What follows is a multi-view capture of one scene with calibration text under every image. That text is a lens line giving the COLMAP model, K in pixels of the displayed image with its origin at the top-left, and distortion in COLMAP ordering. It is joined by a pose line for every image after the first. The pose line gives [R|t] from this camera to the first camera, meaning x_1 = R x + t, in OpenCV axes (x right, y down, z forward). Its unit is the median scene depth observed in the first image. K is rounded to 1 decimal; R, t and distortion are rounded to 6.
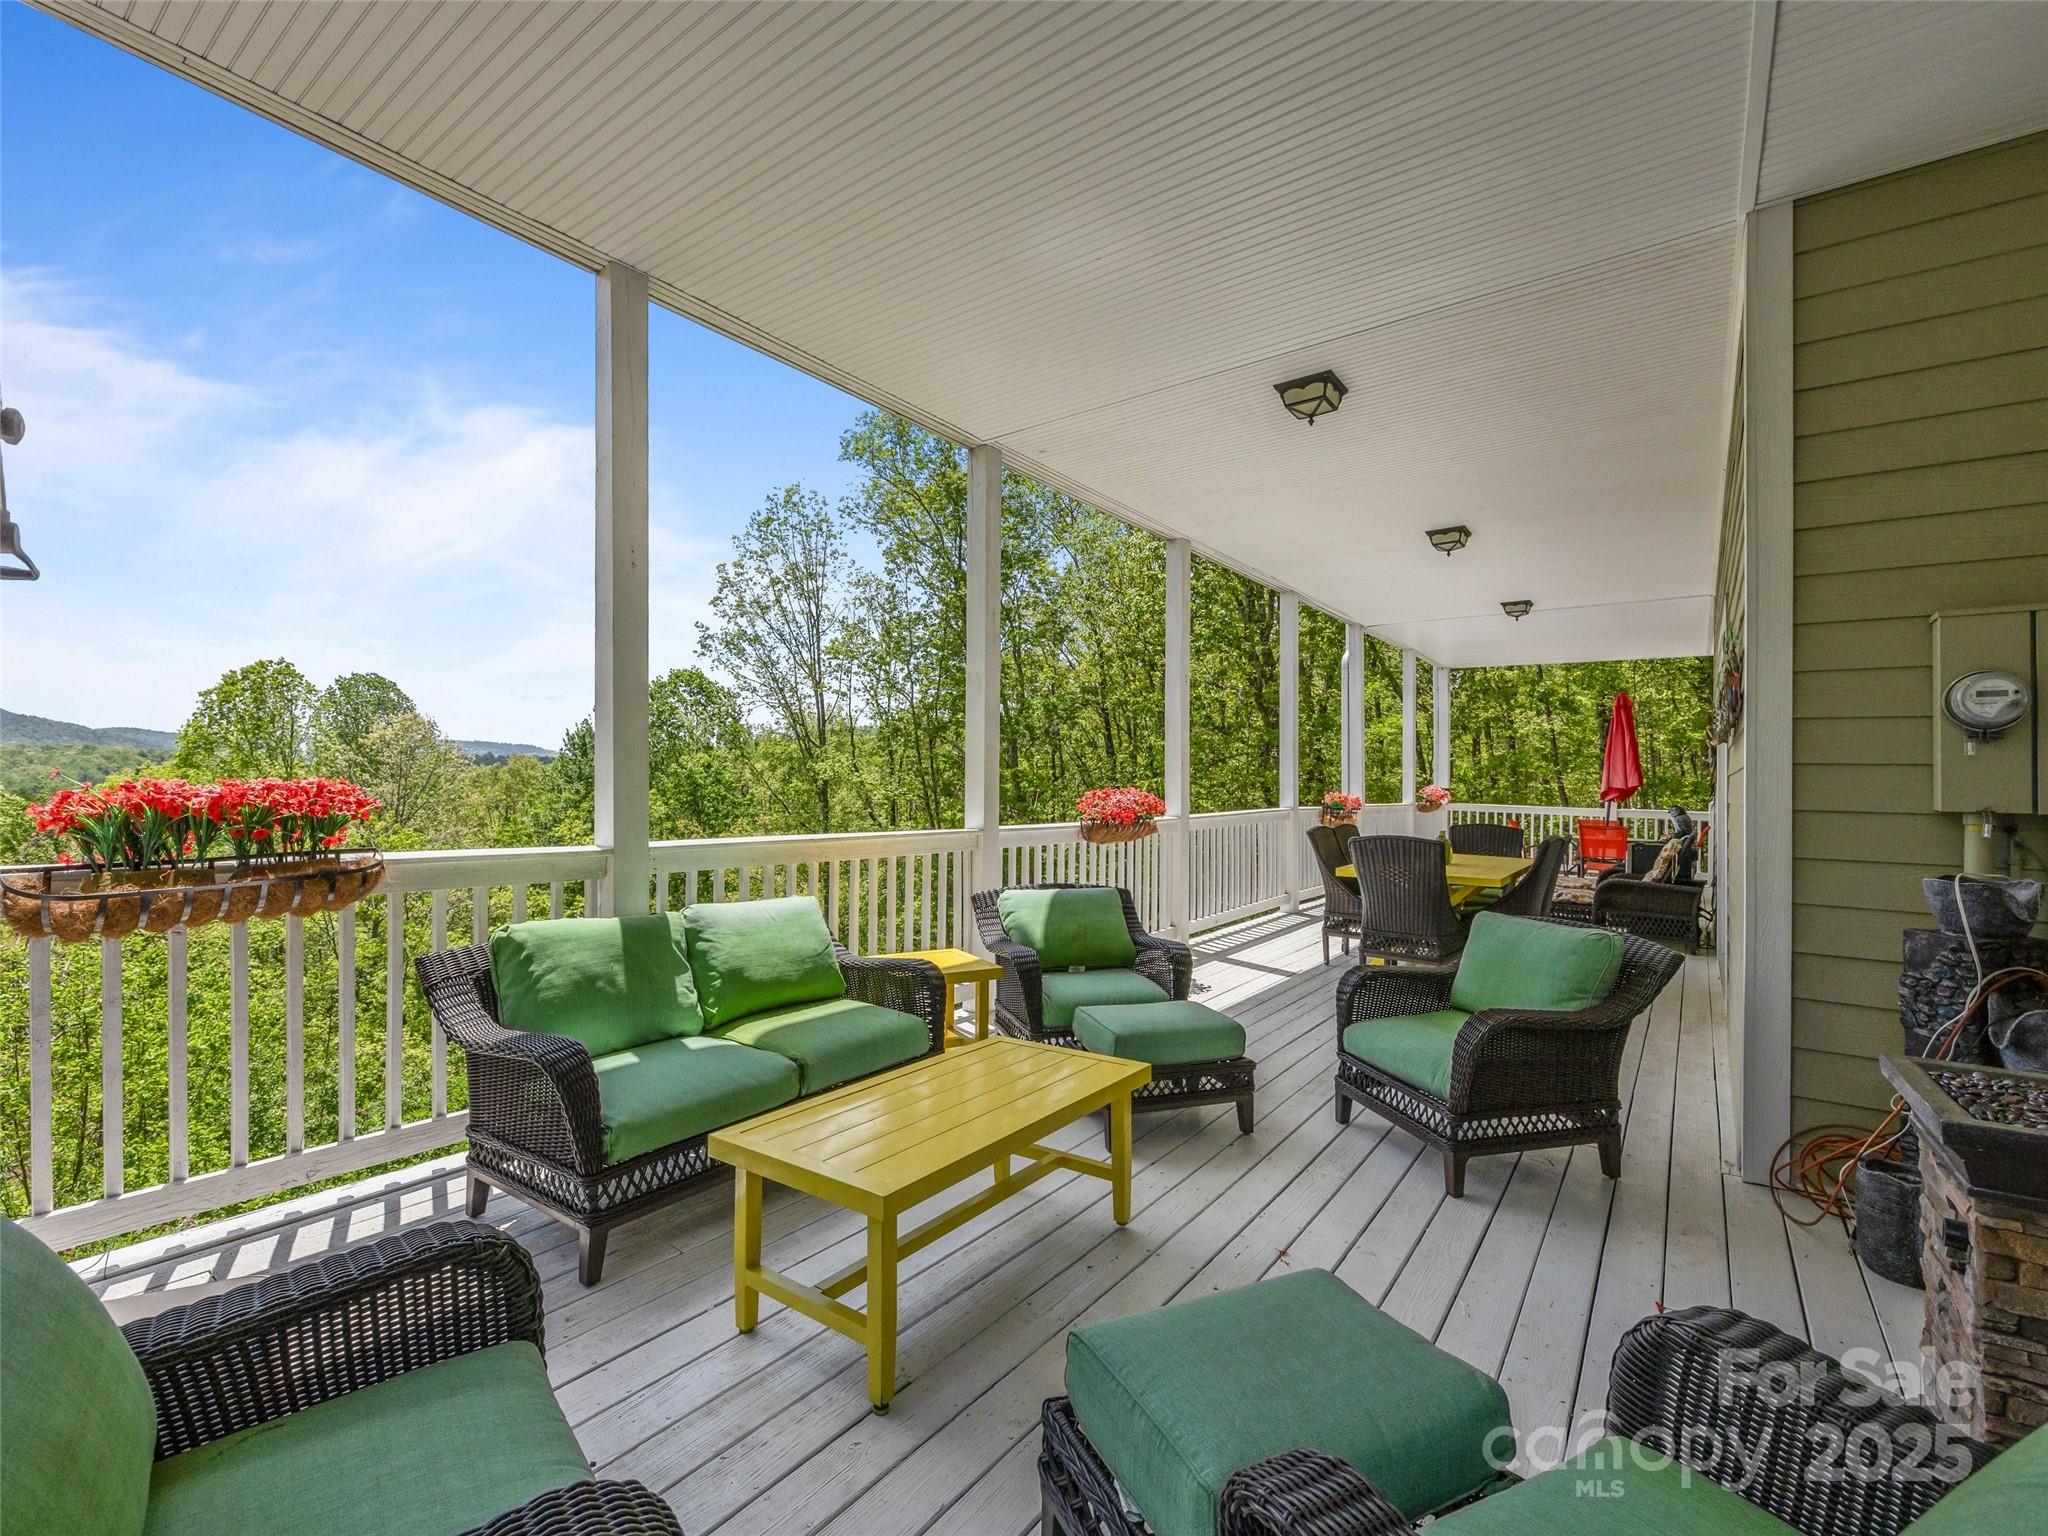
lens RADIAL K [[888.8, 0, 1024.7], [0, 888.8, 774.5], [0, 0, 1]] dist [-0.000670, -0.000330]
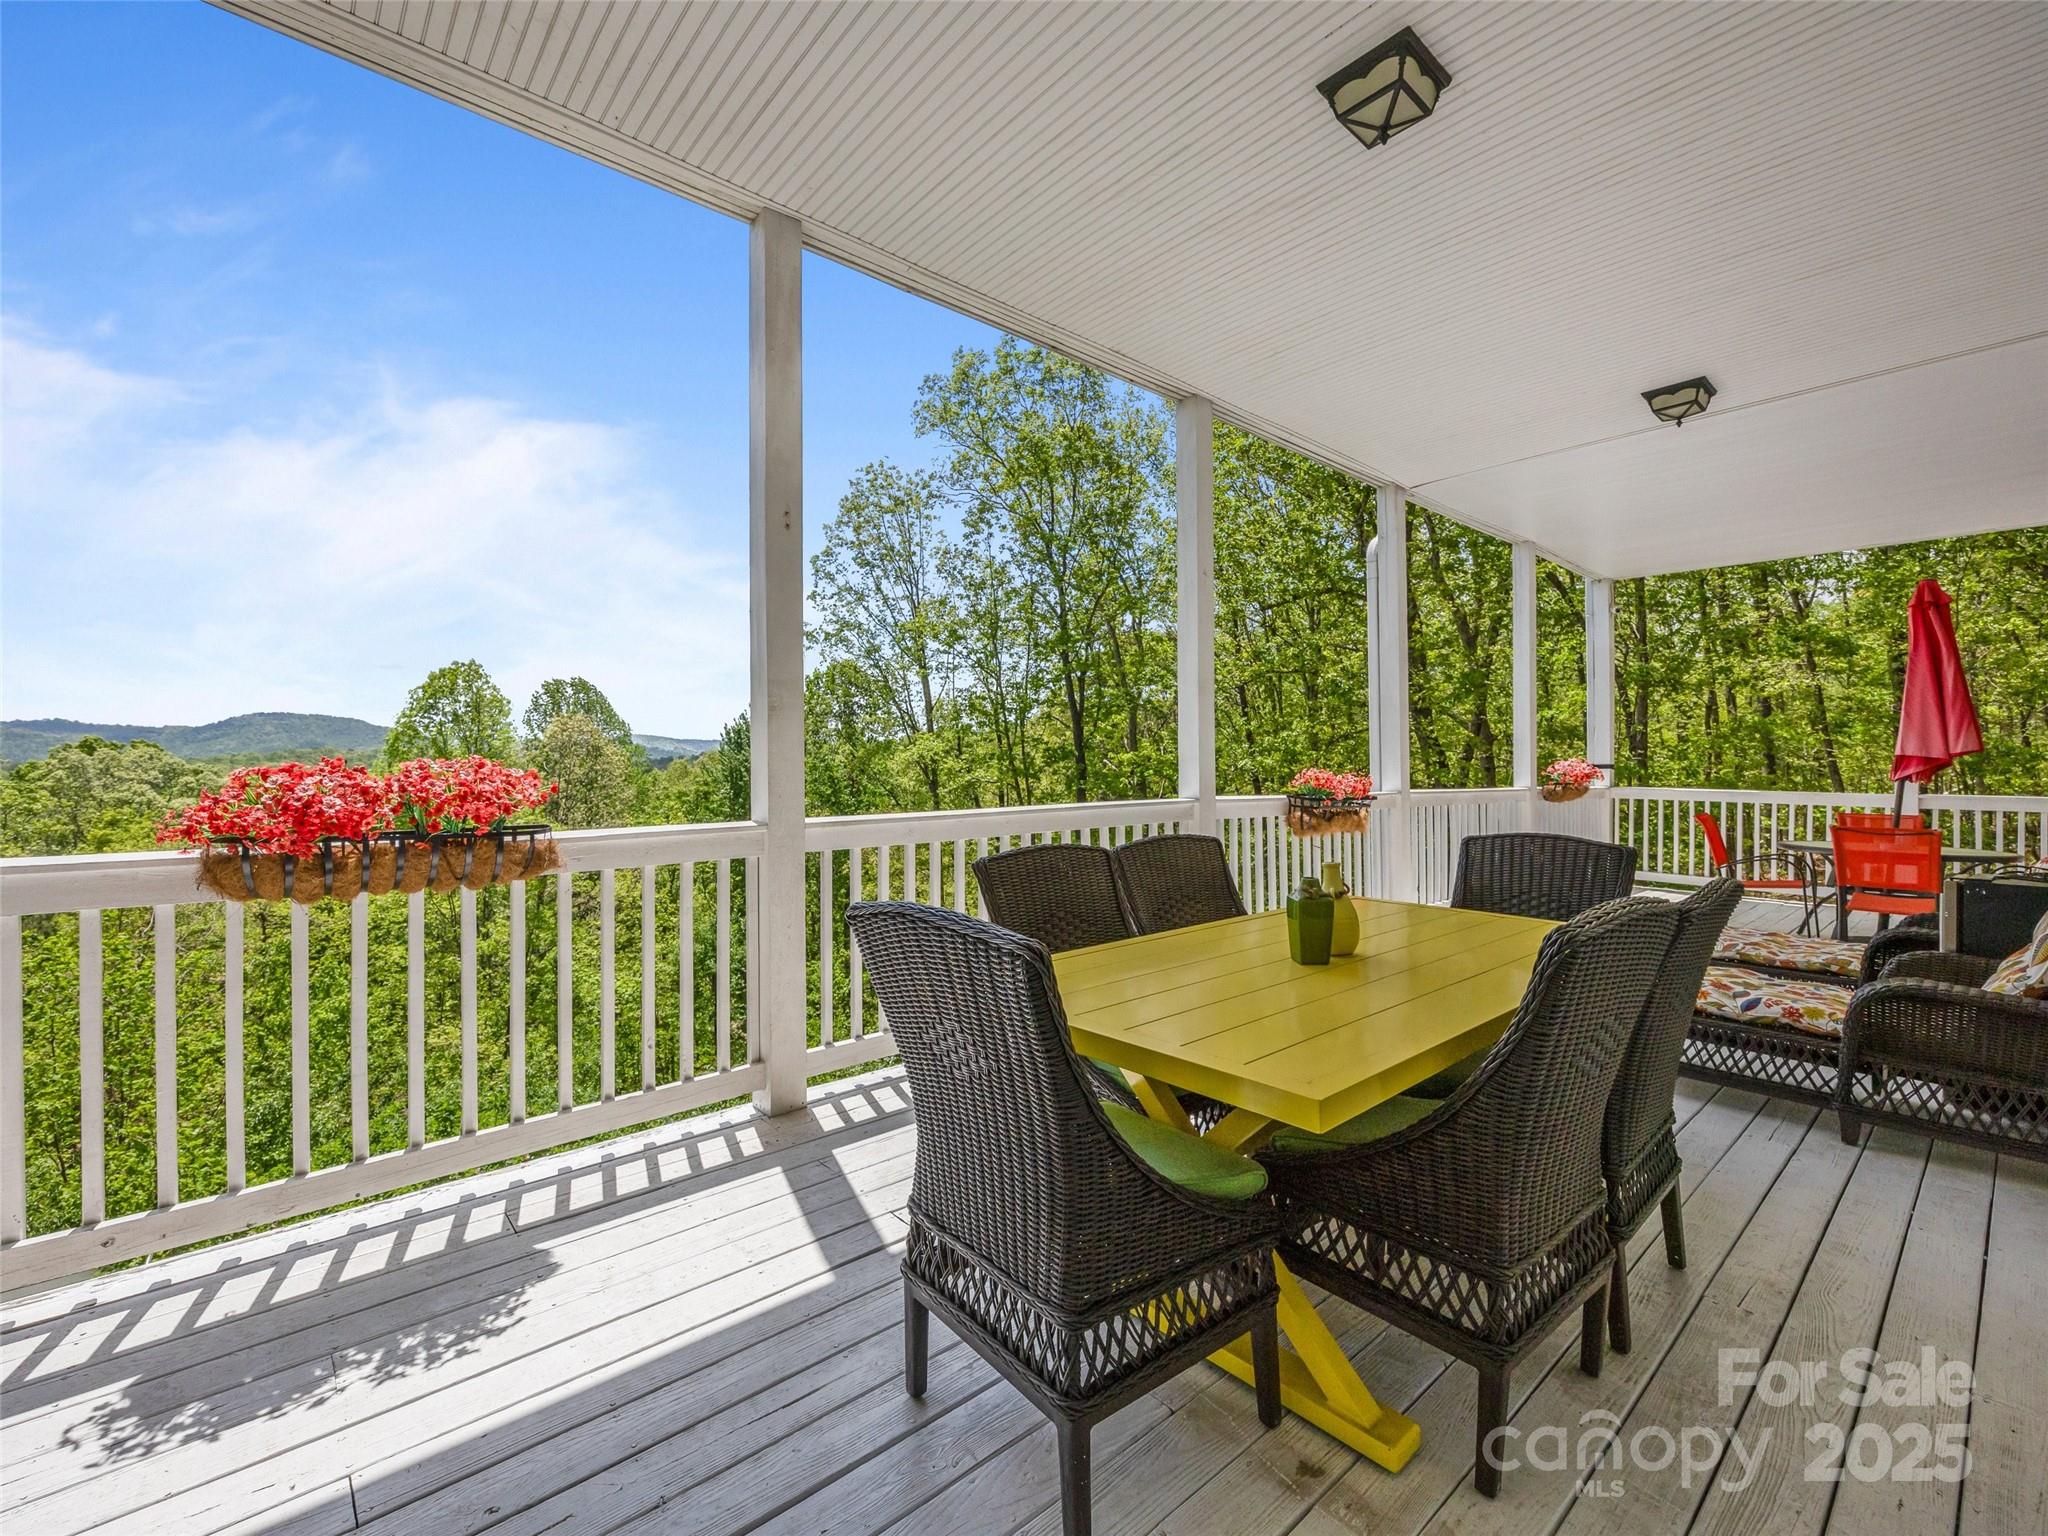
lens RADIAL K [[888.8, 0, 1027.0], [0, 888.8, 767.4], [0, 0, 1]] dist [-0.000670, -0.000330]
pose [[0.976681, -0.028972, -0.212731, 0.126497], [0.029404, 0.999567, -0.001133, 0.004796], [0.212672, -0.005148, 0.977110, 0.181560]]
